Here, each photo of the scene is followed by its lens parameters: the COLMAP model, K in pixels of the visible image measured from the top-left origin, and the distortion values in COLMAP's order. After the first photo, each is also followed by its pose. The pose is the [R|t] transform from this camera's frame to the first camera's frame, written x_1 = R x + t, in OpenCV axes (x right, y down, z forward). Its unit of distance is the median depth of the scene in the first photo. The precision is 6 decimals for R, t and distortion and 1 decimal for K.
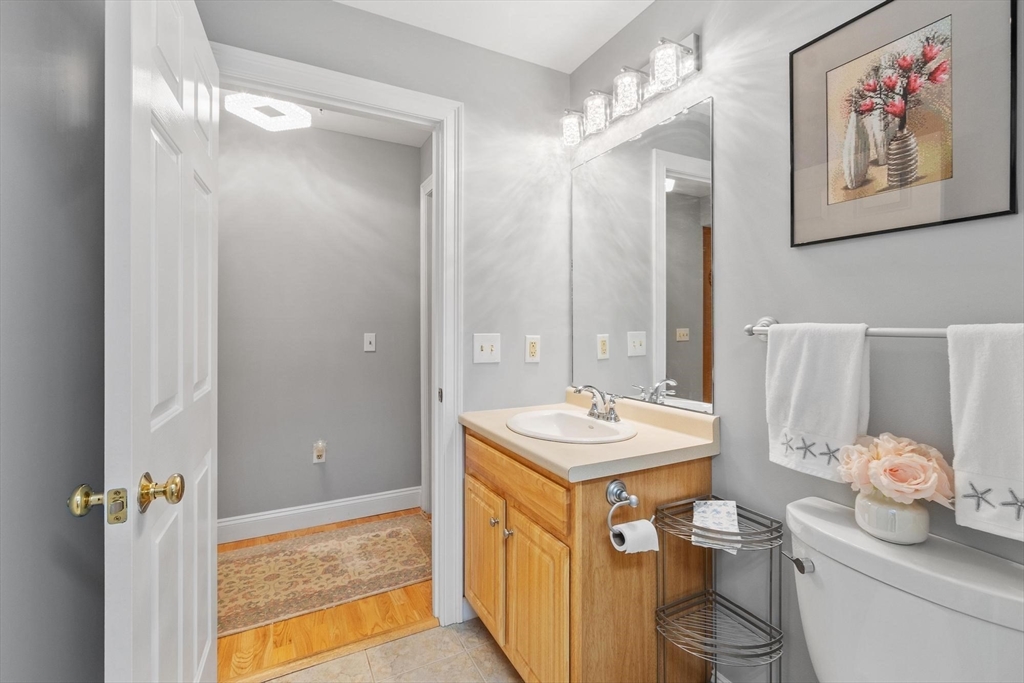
lens RADIAL K [[453.0, 0, 510.1], [0, 453.0, 320.8], [0, 0, 1]] dist [-0.000360, 0.000015]
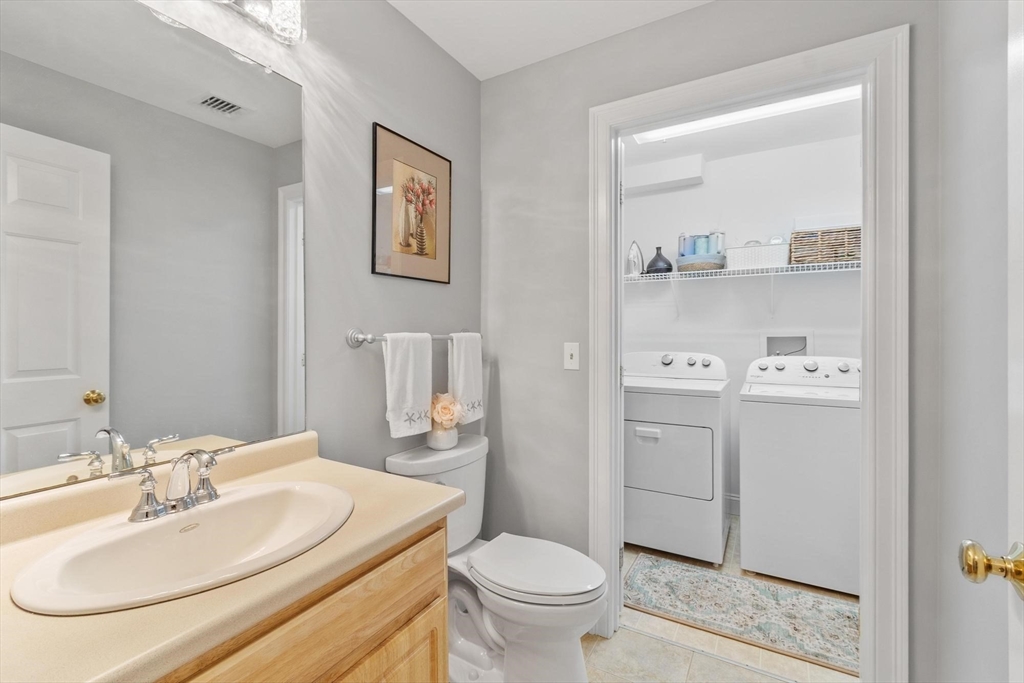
lens RADIAL K [[448.8, 0, 508.5], [0, 448.8, 335.7], [0, 0, 1]] dist [-0.000485, 0.000461]
pose [[-0.531289, -0.003437, 0.847183, -0.760071], [0.000914, 0.999989, 0.004630, 0.008606], [-0.847190, 0.003234, -0.531280, 1.558864]]
